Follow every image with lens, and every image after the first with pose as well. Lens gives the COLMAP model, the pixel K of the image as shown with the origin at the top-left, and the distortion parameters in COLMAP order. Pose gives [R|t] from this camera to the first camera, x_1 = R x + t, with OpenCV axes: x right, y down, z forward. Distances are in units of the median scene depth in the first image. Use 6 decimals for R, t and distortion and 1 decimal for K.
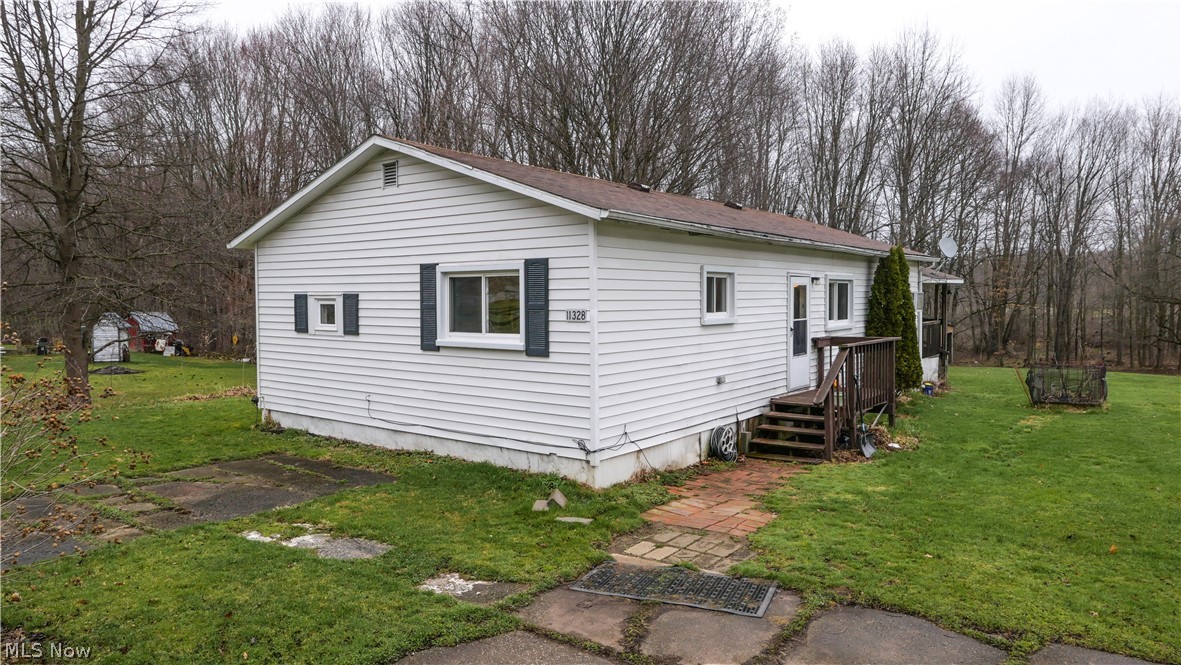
lens RADIAL K [[776.3, 0, 593.1], [0, 776.3, 321.9], [0, 0, 1]] dist [-0.008528, -0.000210]
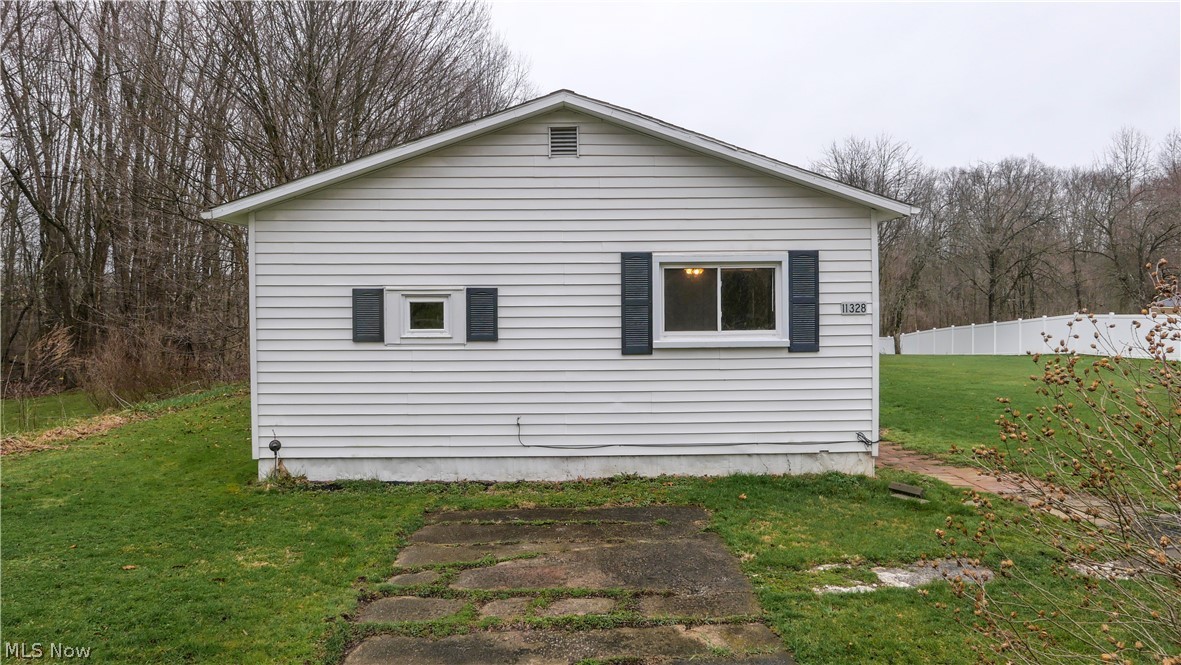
lens RADIAL K [[793.3, 0, 589.6], [0, 793.3, 286.0], [0, 0, 1]] dist [-0.031187, -0.000963]
pose [[0.783206, -0.001421, 0.621760, -0.723405], [0.025855, 0.999207, -0.030285, -0.011806], [-0.621224, 0.039795, 0.782622, 0.323093]]
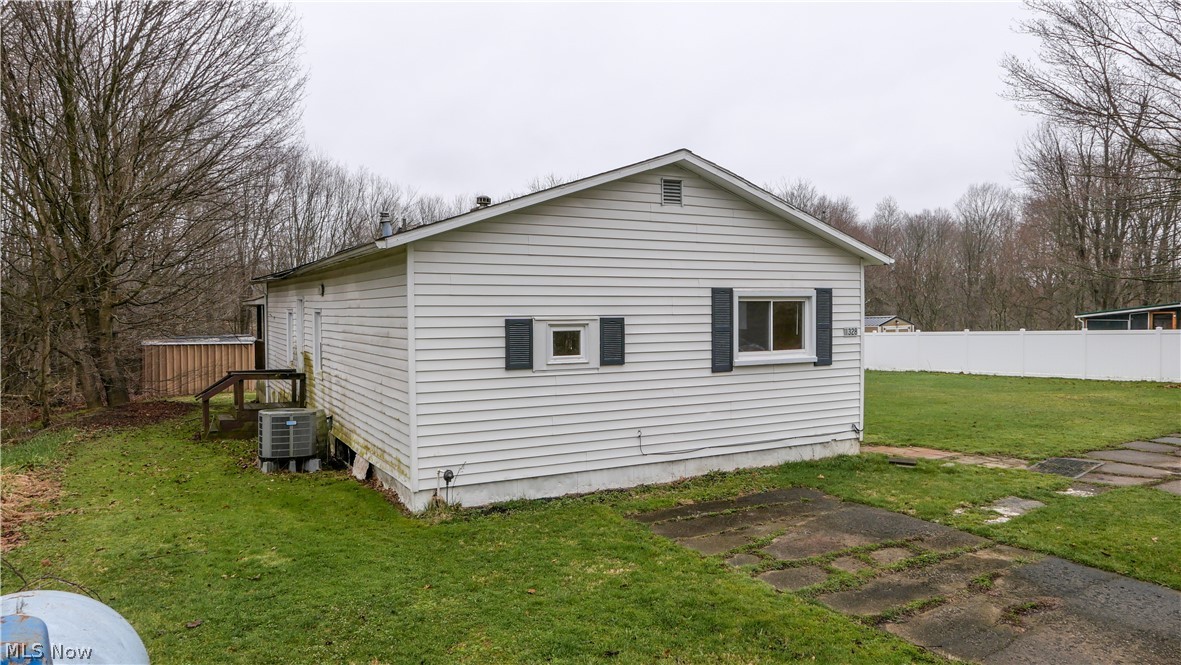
lens RADIAL K [[776.3, 0, 593.1], [0, 776.3, 321.9], [0, 0, 1]] dist [-0.008528, -0.000210]
pose [[0.405571, -0.017245, 0.913901, -1.119443], [0.035073, 0.999379, 0.003294, -0.035569], [-0.913390, 0.030717, 0.405924, 0.675093]]
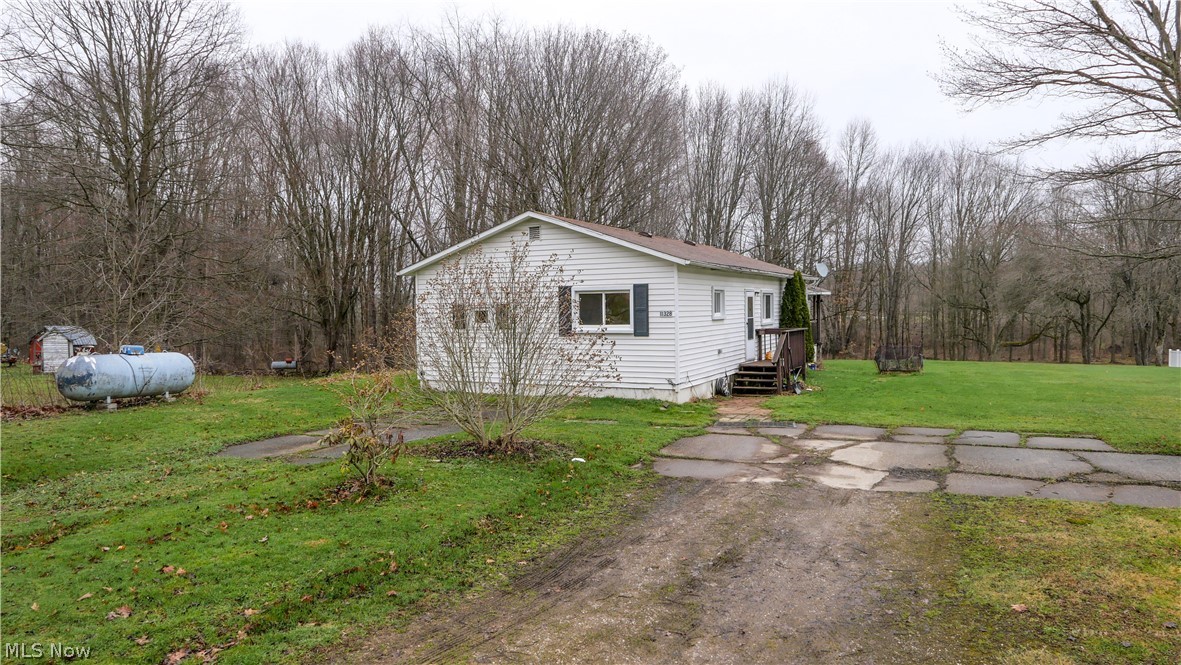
lens RADIAL K [[783.0, 0, 590.5], [0, 783.0, 332.5], [0, 0, 1]] dist [-0.004674, -0.001907]
pose [[0.983723, -0.014493, 0.179107, -0.430852], [0.014750, 0.999891, -0.000101, 0.027707], [-0.179086, 0.002741, 0.983830, -0.673644]]
